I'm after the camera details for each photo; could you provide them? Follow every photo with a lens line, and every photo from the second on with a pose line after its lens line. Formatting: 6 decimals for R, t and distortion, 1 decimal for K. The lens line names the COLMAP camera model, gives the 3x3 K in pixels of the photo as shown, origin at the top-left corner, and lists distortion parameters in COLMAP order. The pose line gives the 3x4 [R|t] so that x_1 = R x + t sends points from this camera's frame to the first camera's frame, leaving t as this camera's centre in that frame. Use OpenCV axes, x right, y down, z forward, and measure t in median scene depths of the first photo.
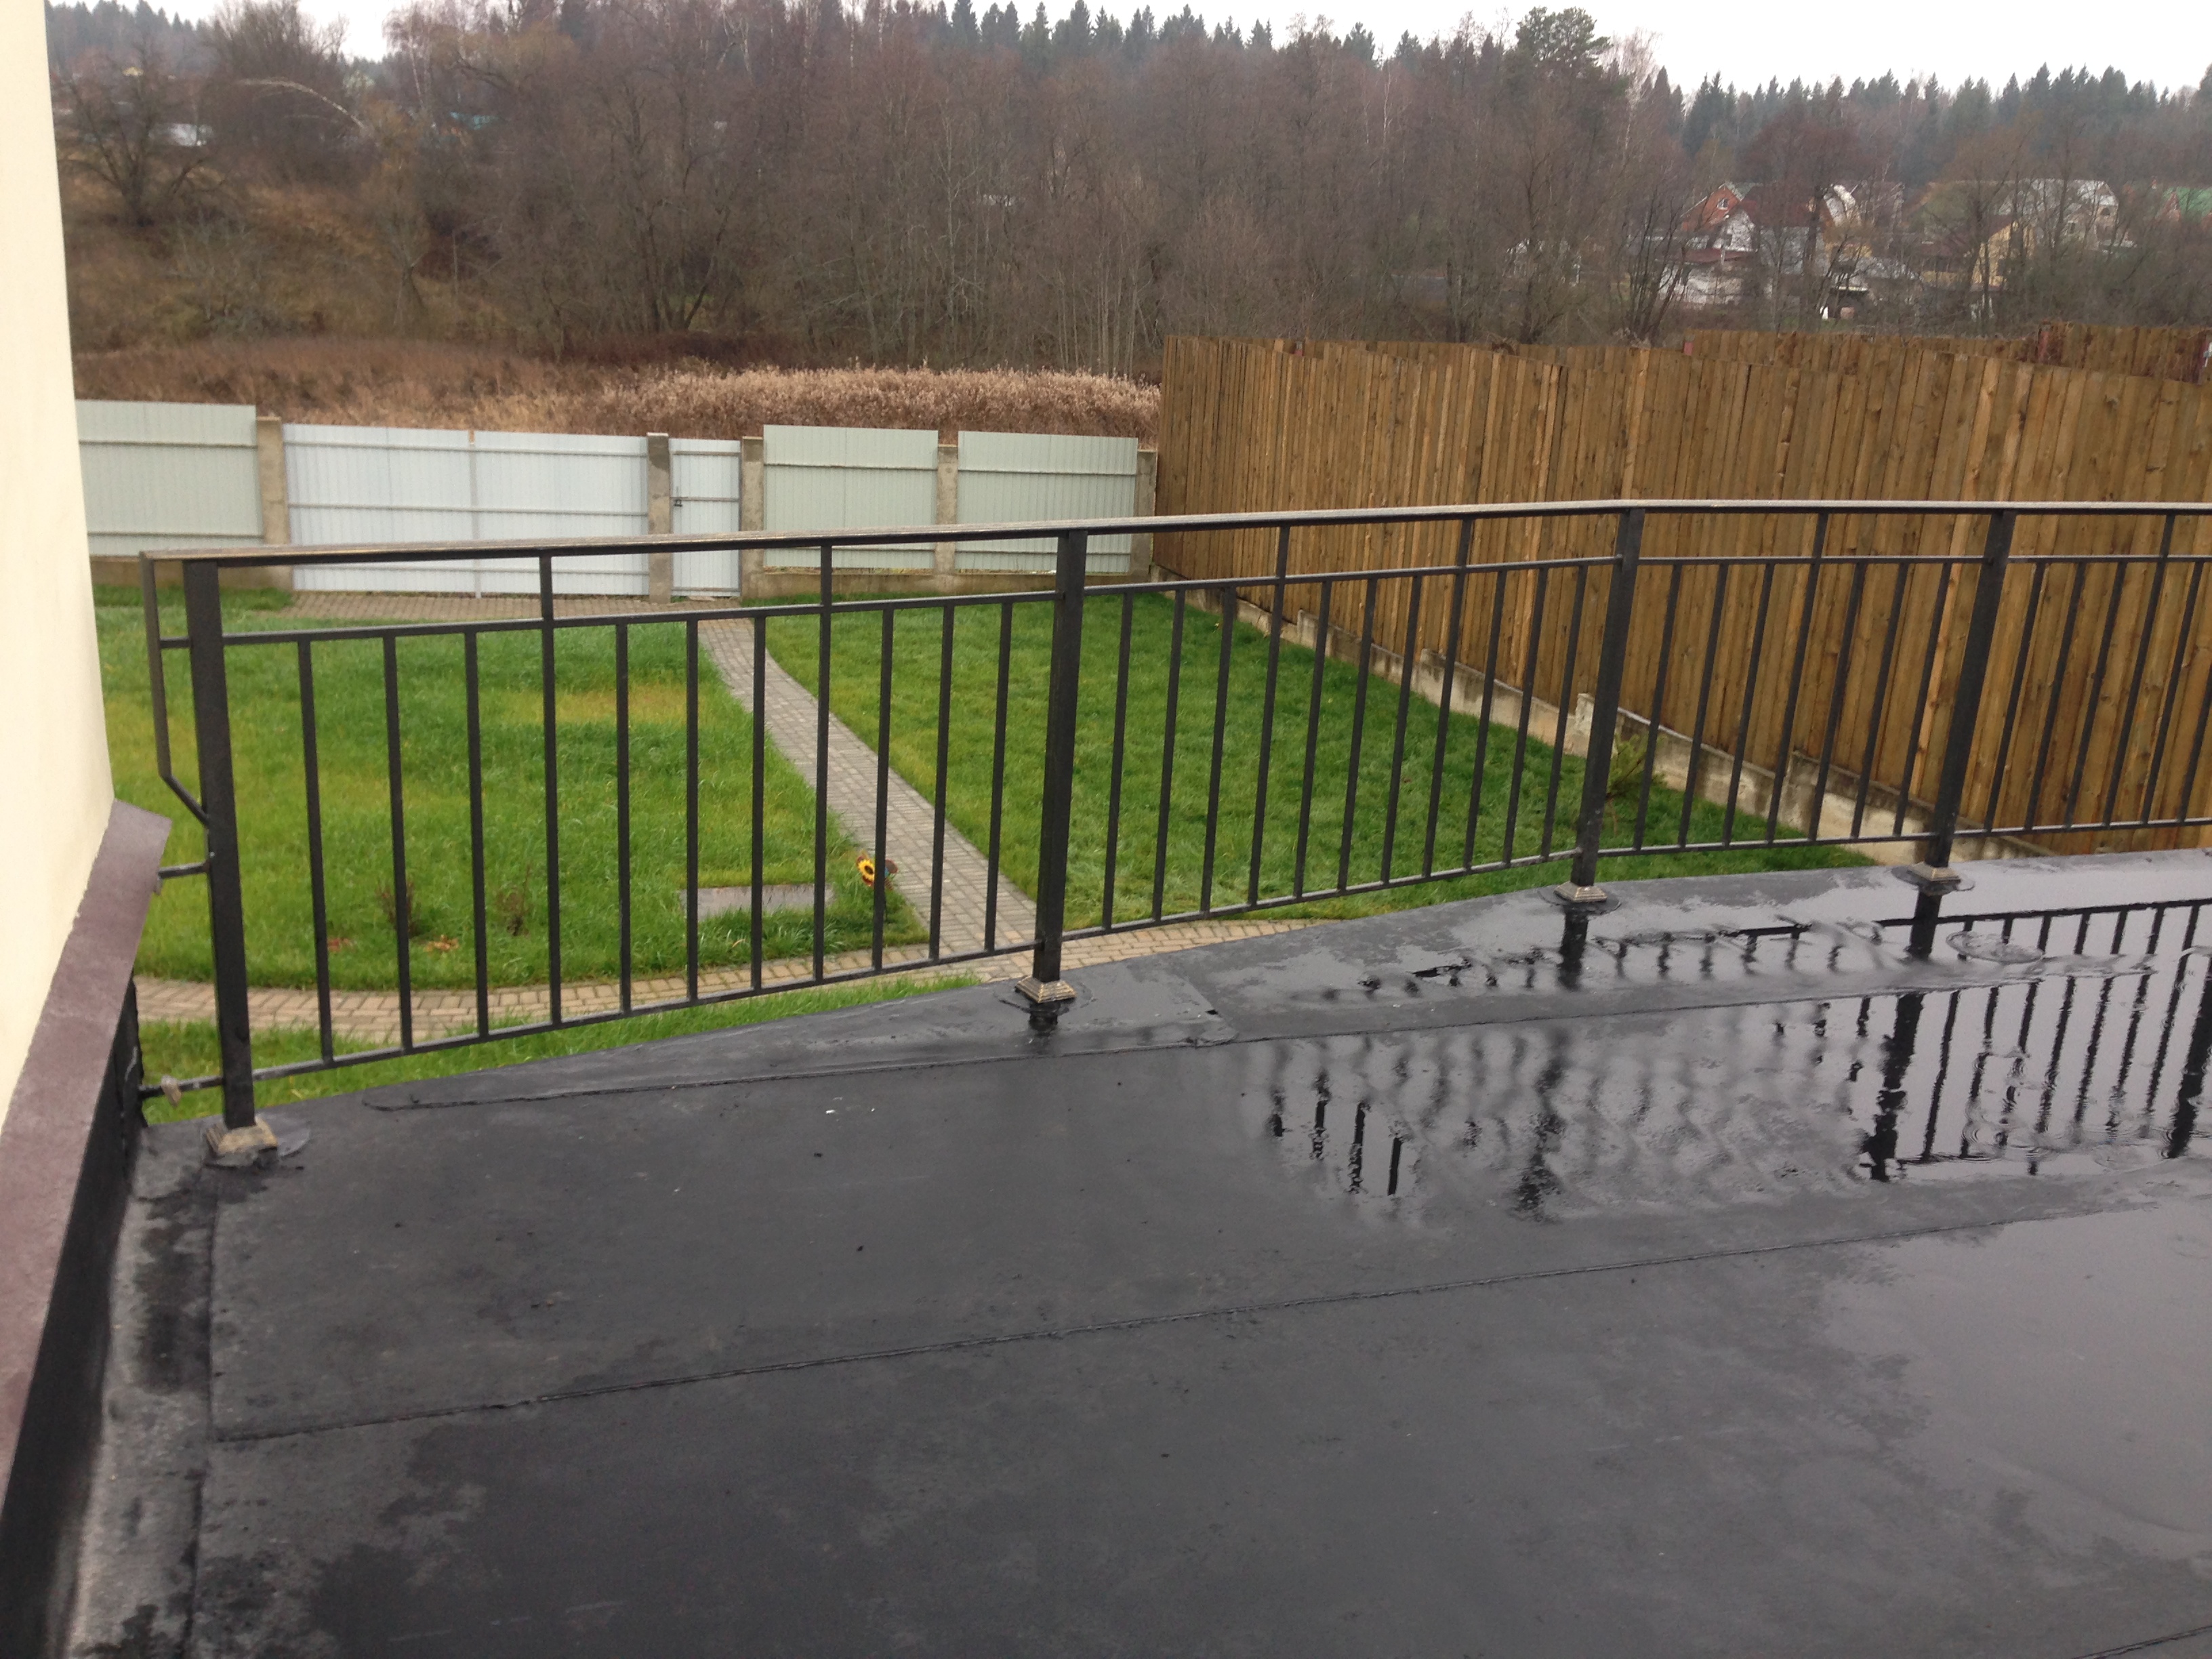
lens RADIAL K [[2052.5, 0, 1108.8], [0, 2052.5, 832.9], [0, 0, 1]] dist [0.051669, 0.000000]
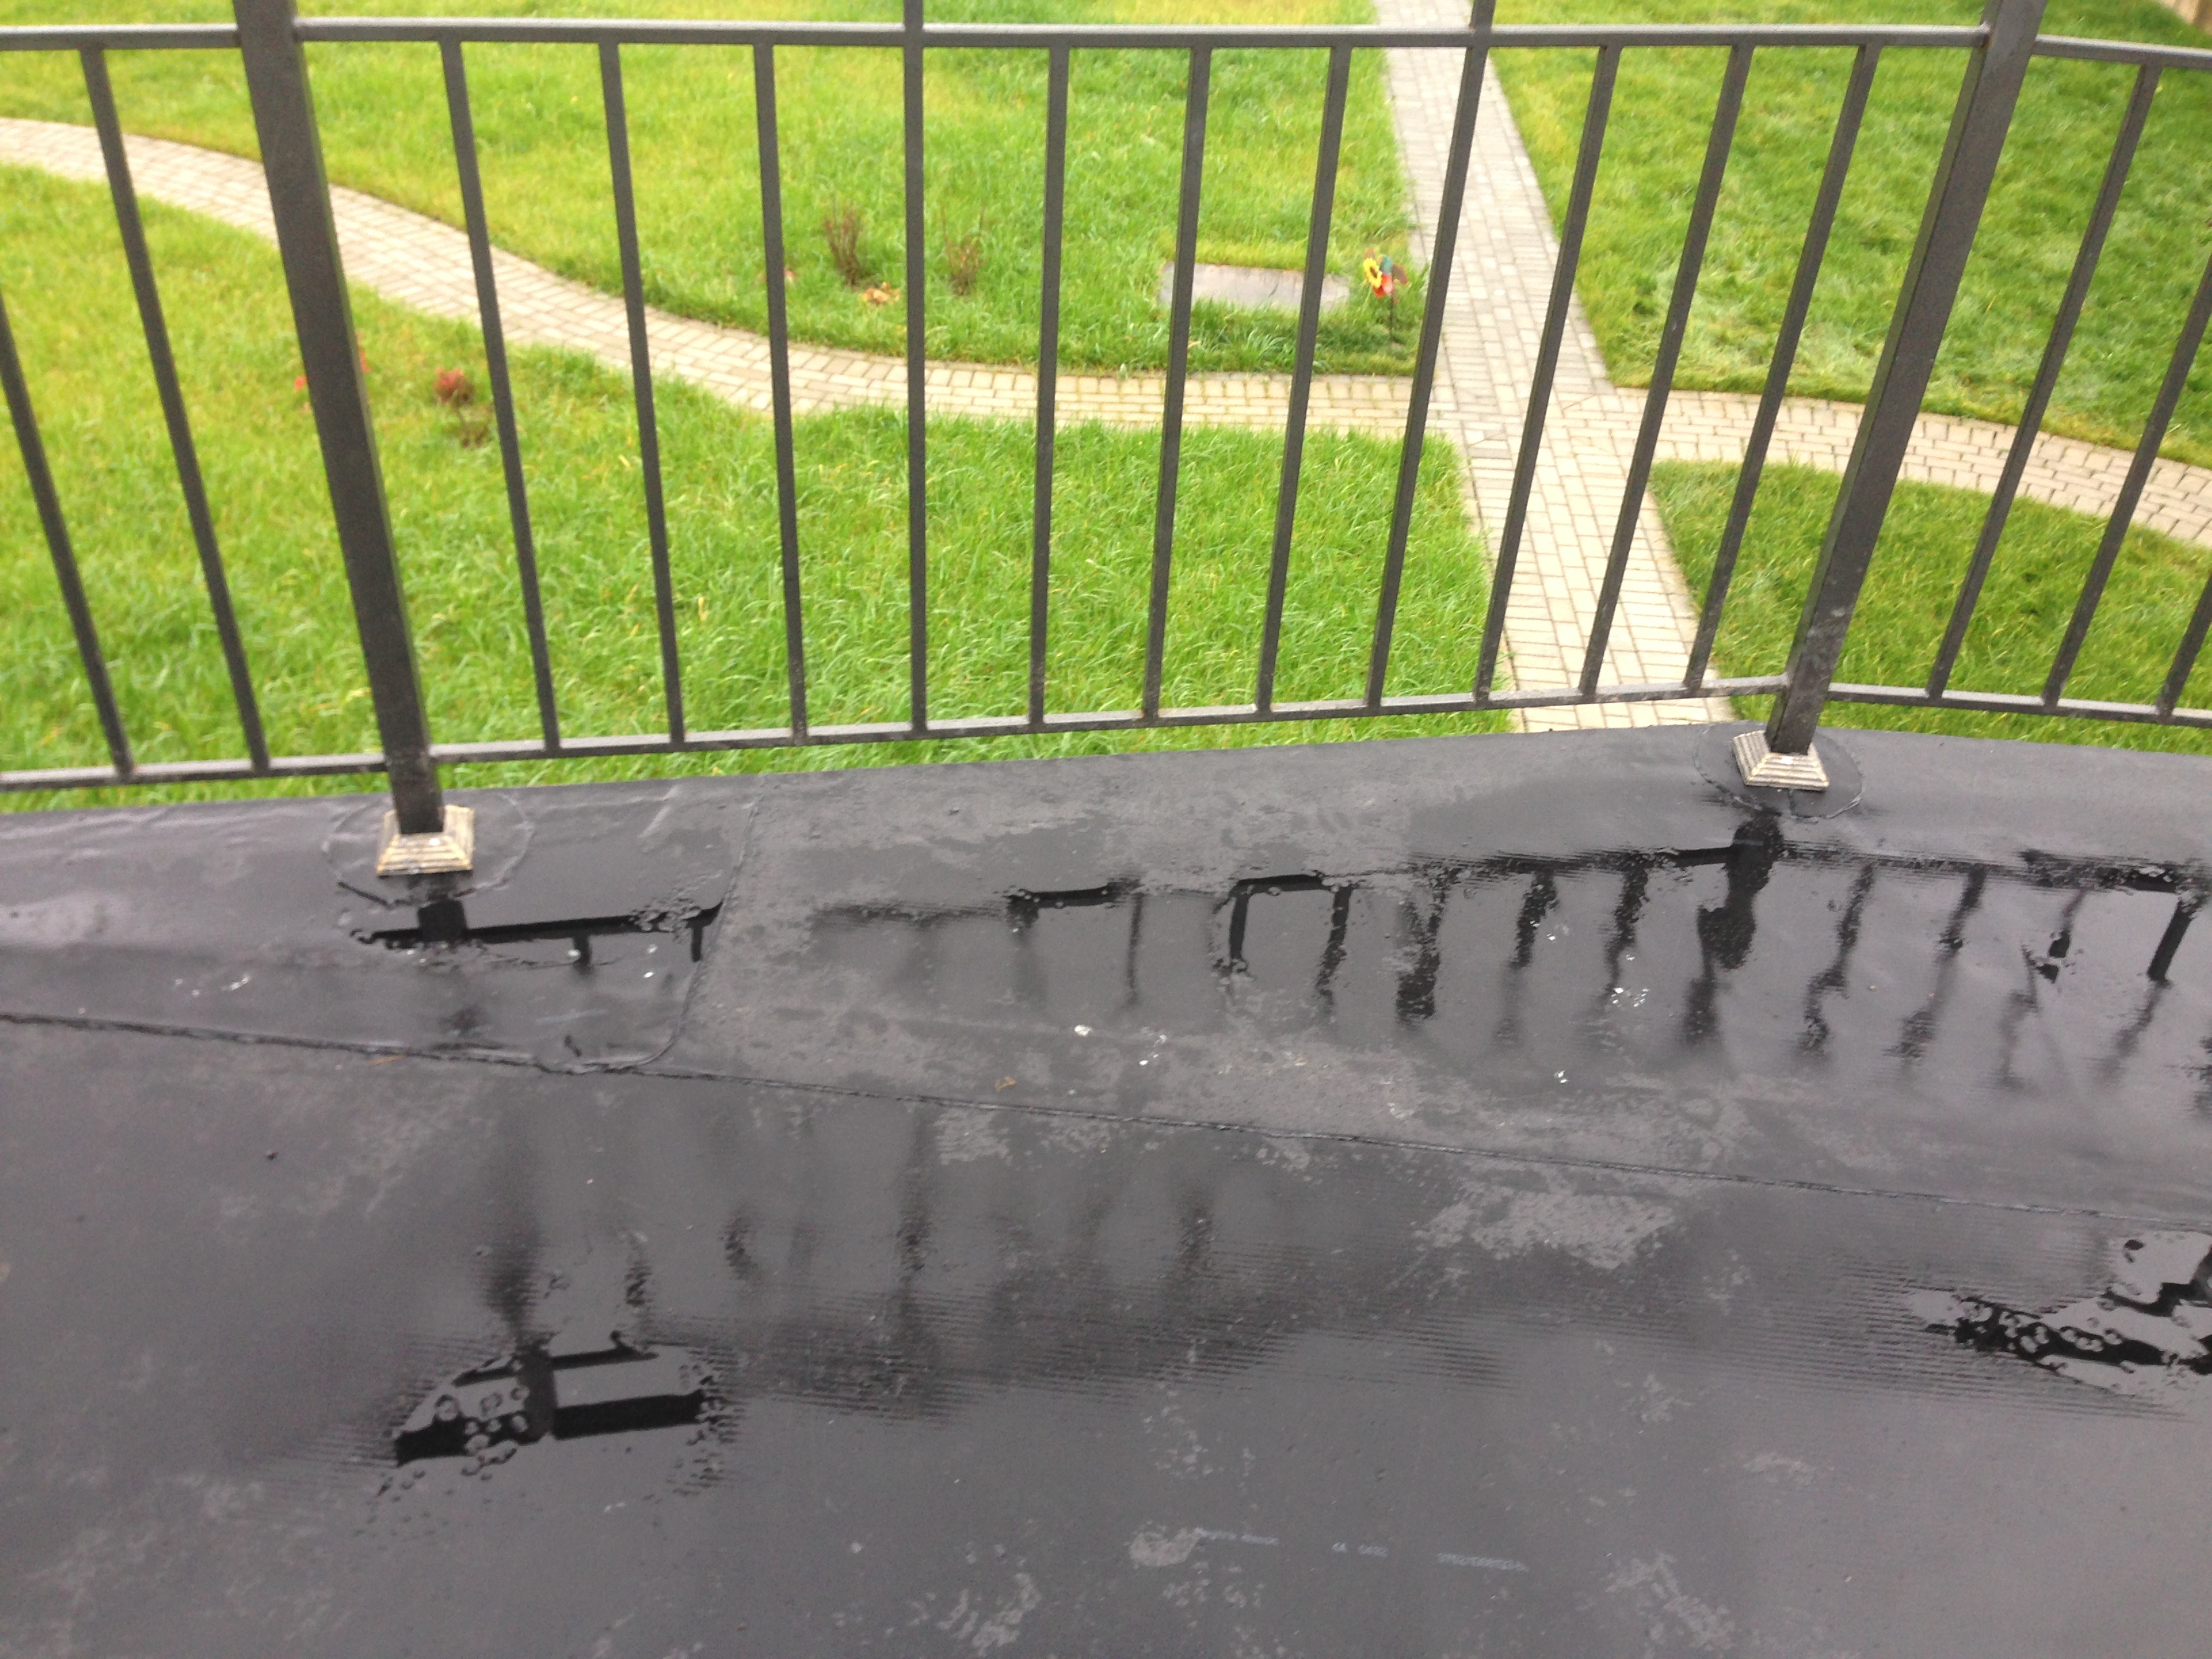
lens RADIAL K [[2052.5, 0, 1097.5], [0, 2052.5, 821.0], [0, 0, 1]] dist [0.051669, 0.000000]
pose [[0.915868, 0.228789, -0.329912, 0.109493], [-0.112288, 0.934918, 0.336630, -0.045415], [0.385458, -0.271264, 0.881951, 0.228337]]
